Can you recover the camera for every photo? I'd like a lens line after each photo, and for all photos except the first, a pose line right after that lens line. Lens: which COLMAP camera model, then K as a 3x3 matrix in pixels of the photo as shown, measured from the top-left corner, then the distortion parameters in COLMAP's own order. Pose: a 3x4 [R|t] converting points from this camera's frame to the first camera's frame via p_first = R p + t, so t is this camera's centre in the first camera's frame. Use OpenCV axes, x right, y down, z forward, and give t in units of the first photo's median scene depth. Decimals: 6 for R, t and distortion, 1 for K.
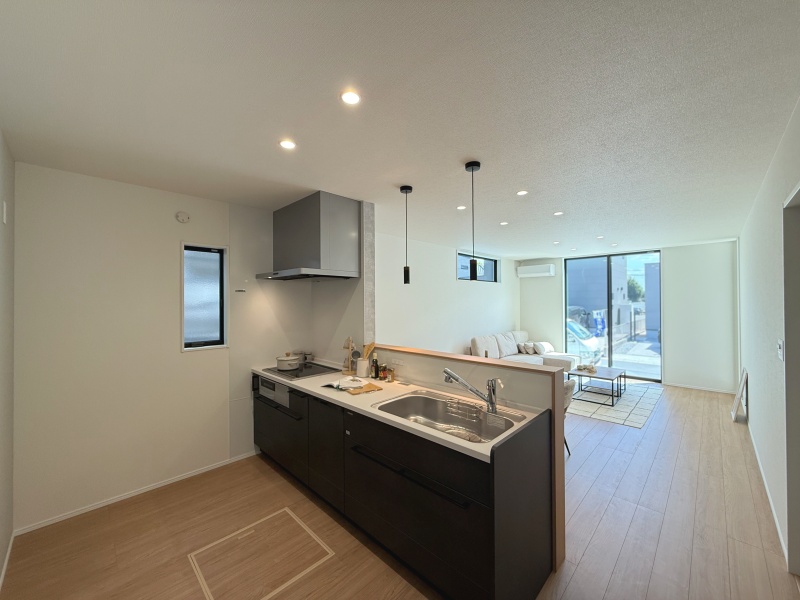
lens RADIAL K [[319.5, 0, 400.4], [0, 319.5, 302.0], [0, 0, 1]] dist [0.000000, 0.000007]
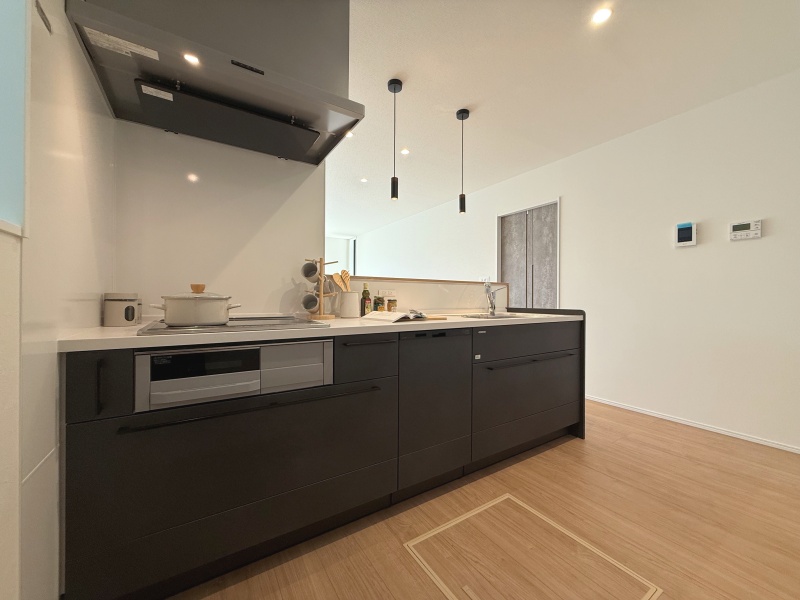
lens RADIAL K [[317.5, 0, 396.1], [0, 317.5, 297.5], [0, 0, 1]] dist [-0.000763, -0.000044]
pose [[0.227052, 0.007932, 0.973850, -0.990911], [-0.010074, 0.999932, -0.005795, 0.260941], [-0.973831, -0.008495, 0.227116, 1.009259]]
